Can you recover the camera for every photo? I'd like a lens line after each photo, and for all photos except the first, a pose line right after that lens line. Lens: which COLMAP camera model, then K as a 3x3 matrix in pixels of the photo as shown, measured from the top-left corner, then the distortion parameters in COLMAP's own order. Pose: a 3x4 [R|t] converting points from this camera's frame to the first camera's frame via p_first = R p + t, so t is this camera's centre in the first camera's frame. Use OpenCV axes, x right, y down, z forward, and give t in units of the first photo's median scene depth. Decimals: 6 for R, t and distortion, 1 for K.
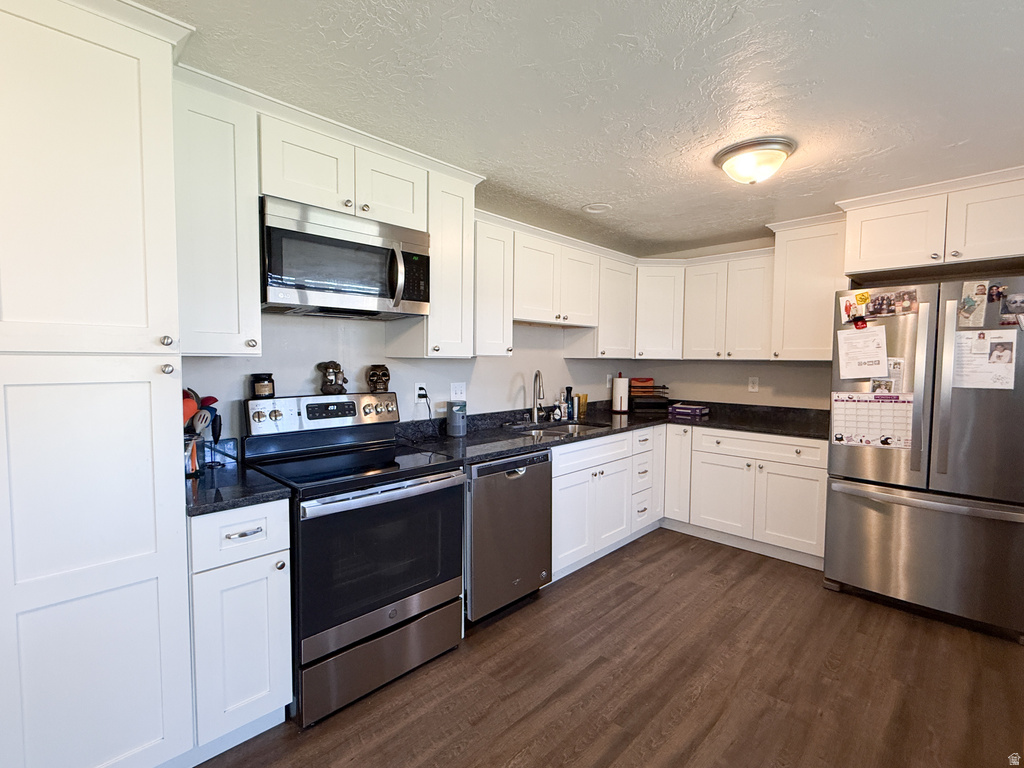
lens RADIAL K [[472.3, 0, 514.2], [0, 472.3, 386.9], [0, 0, 1]] dist [0.000586, 0.000650]
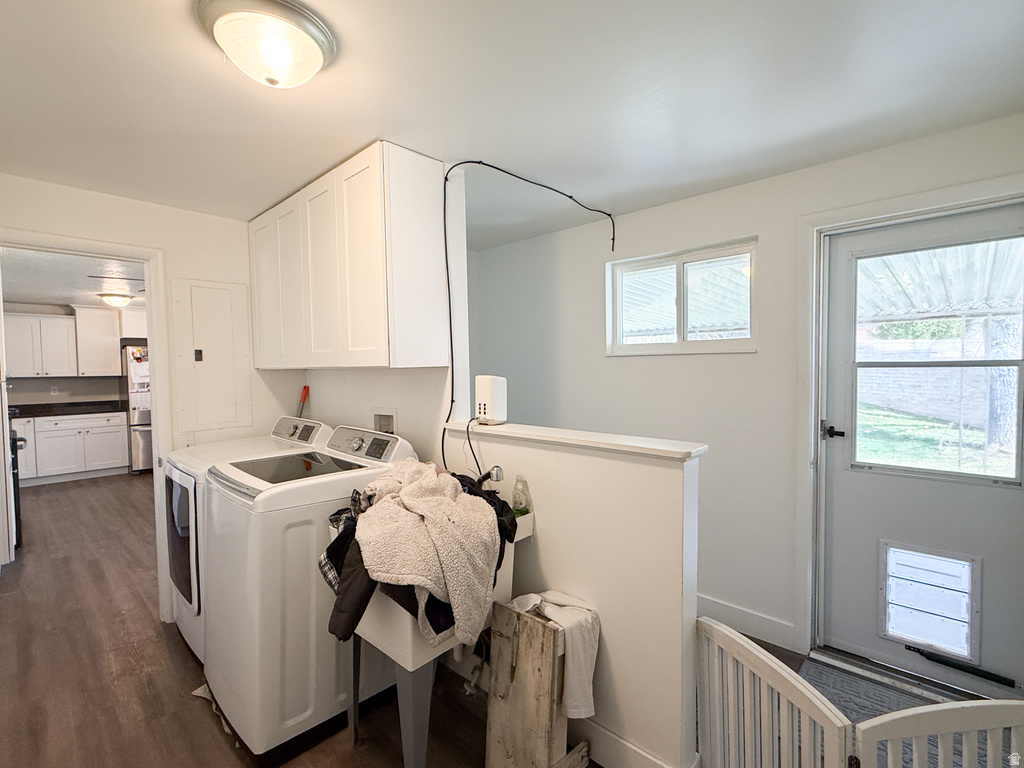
lens RADIAL K [[472.3, 0, 515.0], [0, 472.3, 383.4], [0, 0, 1]] dist [0.000586, 0.000650]
pose [[-0.035543, -0.039952, 0.998569, -1.427929], [0.070995, 0.996575, 0.042399, 0.014251], [-0.996843, 0.072401, -0.032585, -0.678245]]
